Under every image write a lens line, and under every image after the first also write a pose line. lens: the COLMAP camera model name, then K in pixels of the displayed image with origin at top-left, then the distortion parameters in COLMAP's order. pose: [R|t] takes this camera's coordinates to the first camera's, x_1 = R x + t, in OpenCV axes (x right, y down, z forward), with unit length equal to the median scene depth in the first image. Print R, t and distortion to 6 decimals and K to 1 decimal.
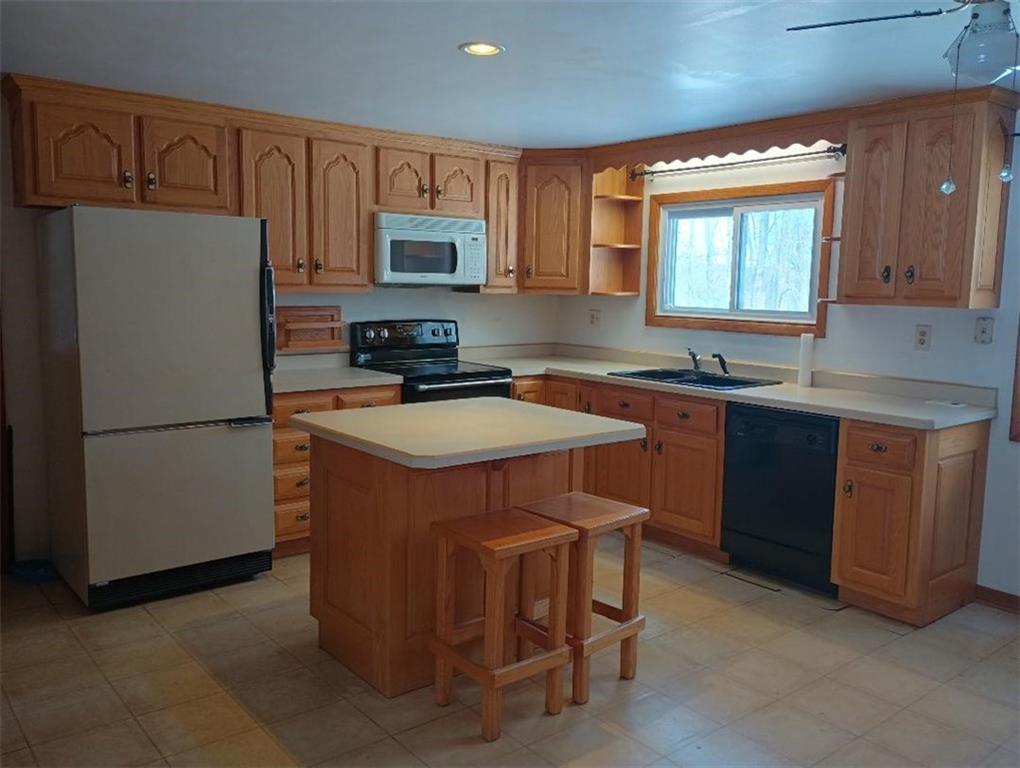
lens RADIAL K [[840.4, 0, 503.6], [0, 840.4, 379.5], [0, 0, 1]] dist [0.085082, -0.094005]
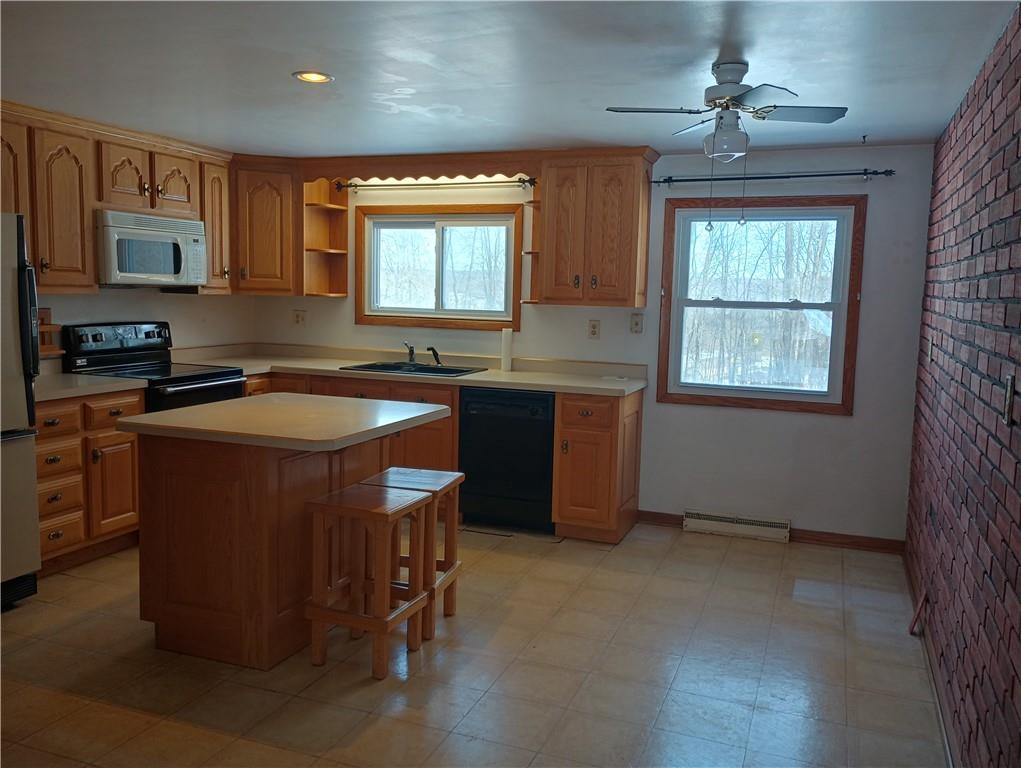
lens RADIAL K [[841.2, 0, 504.0], [0, 841.2, 379.5], [0, 0, 1]] dist [0.085082, -0.094005]
pose [[0.871333, -0.050302, 0.488107, -0.234695], [0.050165, 0.998652, 0.013365, 0.003371], [-0.488121, 0.012841, 0.872681, -0.060282]]
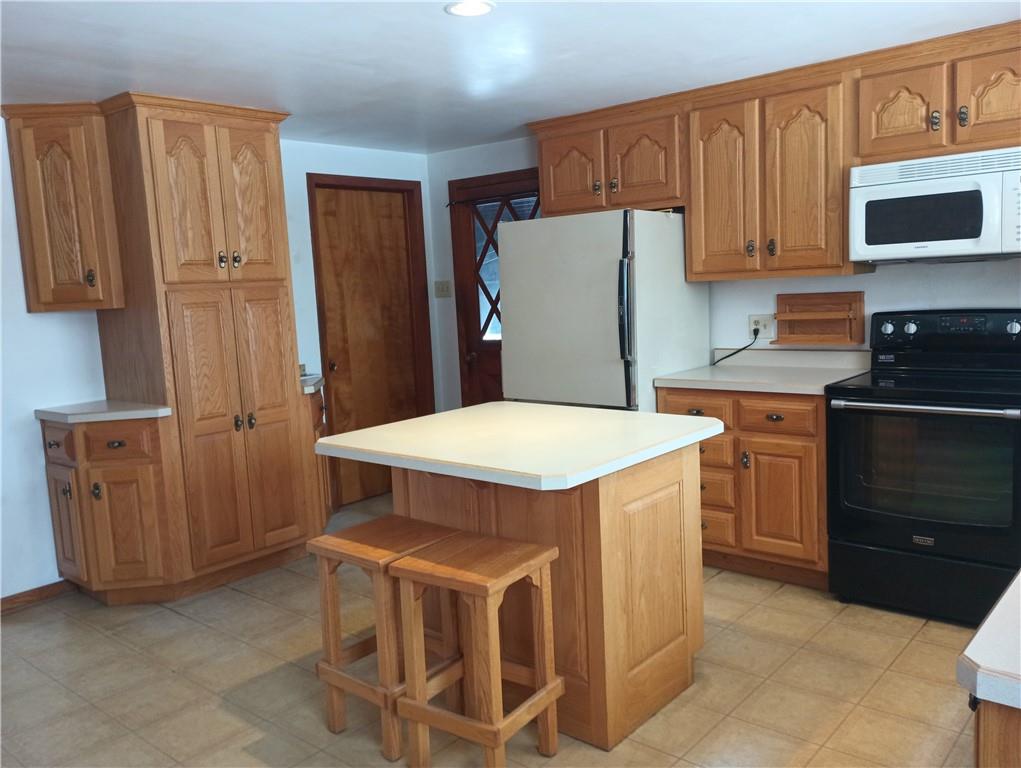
lens RADIAL K [[841.2, 0, 504.0], [0, 841.2, 379.5], [0, 0, 1]] dist [0.085082, -0.094005]
pose [[0.171881, 0.094342, -0.980590, 0.562369], [-0.062708, 0.994433, 0.084682, -0.054752], [0.983120, 0.046935, 0.176840, 0.568666]]
